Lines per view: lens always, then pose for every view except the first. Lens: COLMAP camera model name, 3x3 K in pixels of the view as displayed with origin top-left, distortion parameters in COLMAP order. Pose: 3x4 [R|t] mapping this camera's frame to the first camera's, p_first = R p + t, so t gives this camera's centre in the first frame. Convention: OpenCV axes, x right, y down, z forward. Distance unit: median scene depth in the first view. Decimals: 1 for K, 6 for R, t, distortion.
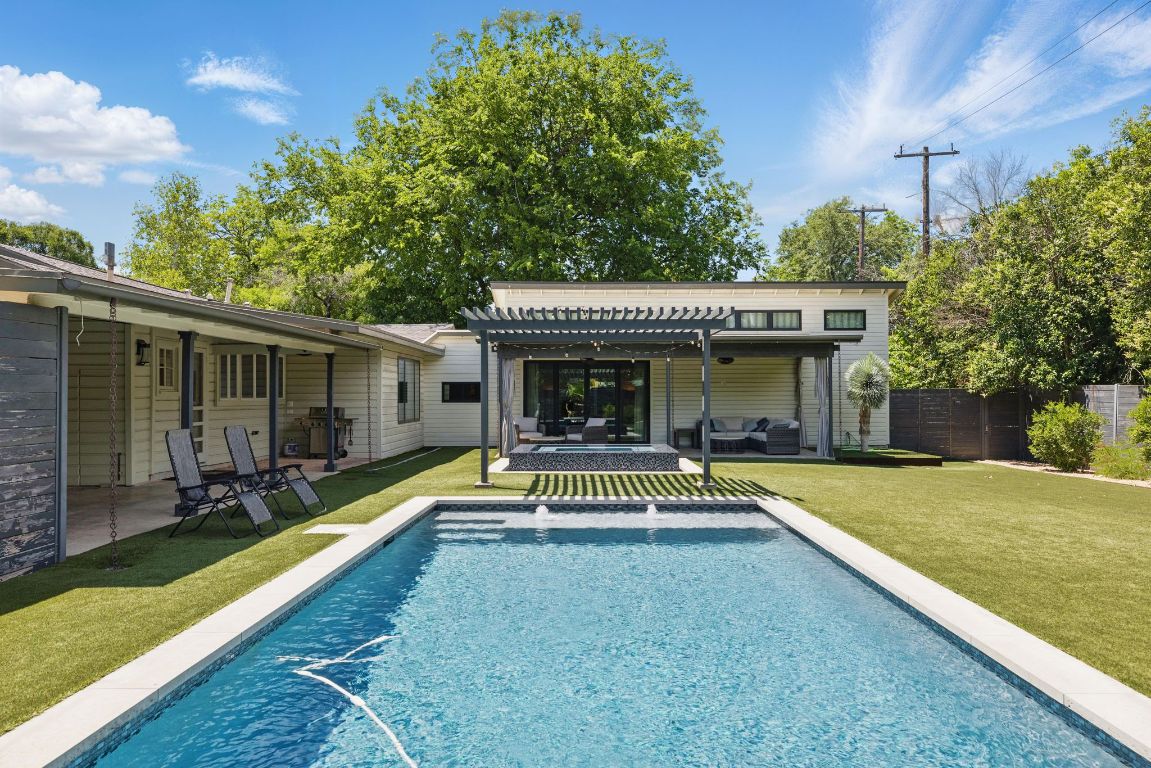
lens RADIAL K [[811.0, 0, 575.5], [0, 811.0, 384.0], [0, 0, 1]] dist [-0.001530, -0.000306]
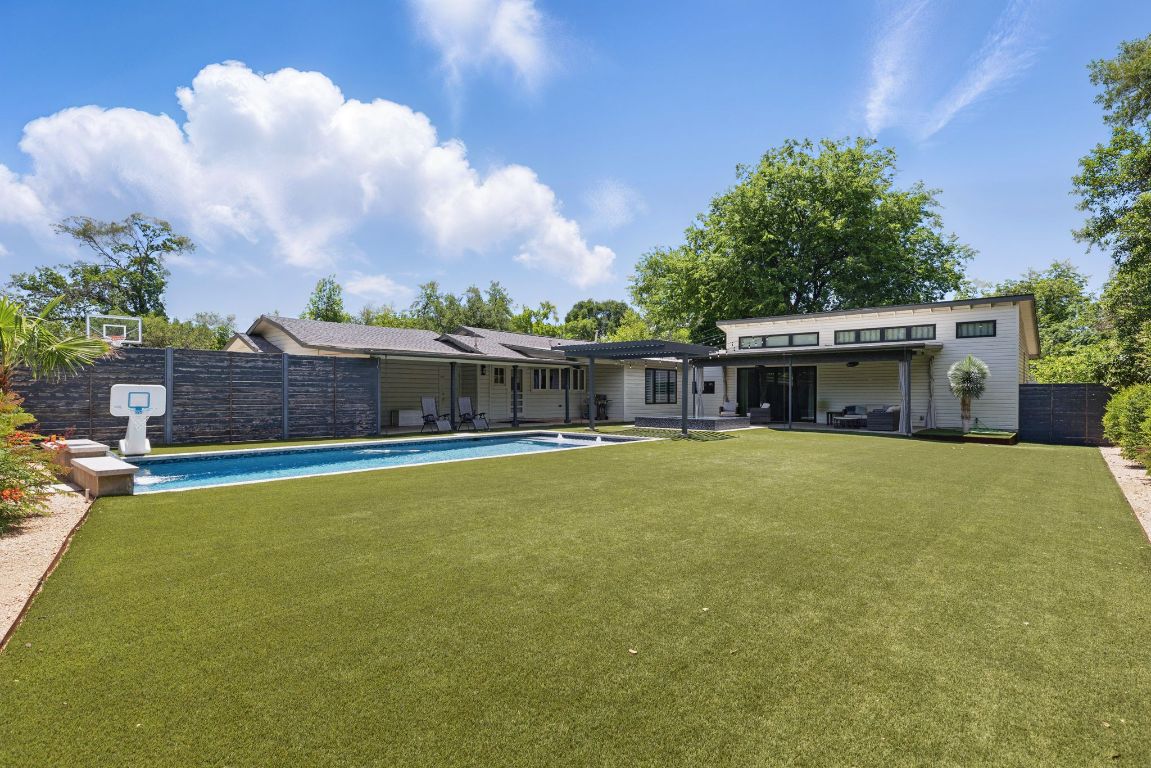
lens RADIAL K [[557.6, 0, 575.5], [0, 557.6, 384.0], [0, 0, 1]] dist [0.000106, 0.000199]
pose [[0.757406, -0.006299, -0.652913, 0.437168], [0.004740, 0.999980, -0.004148, 0.006784], [0.652927, 0.000047, 0.757421, -0.063969]]
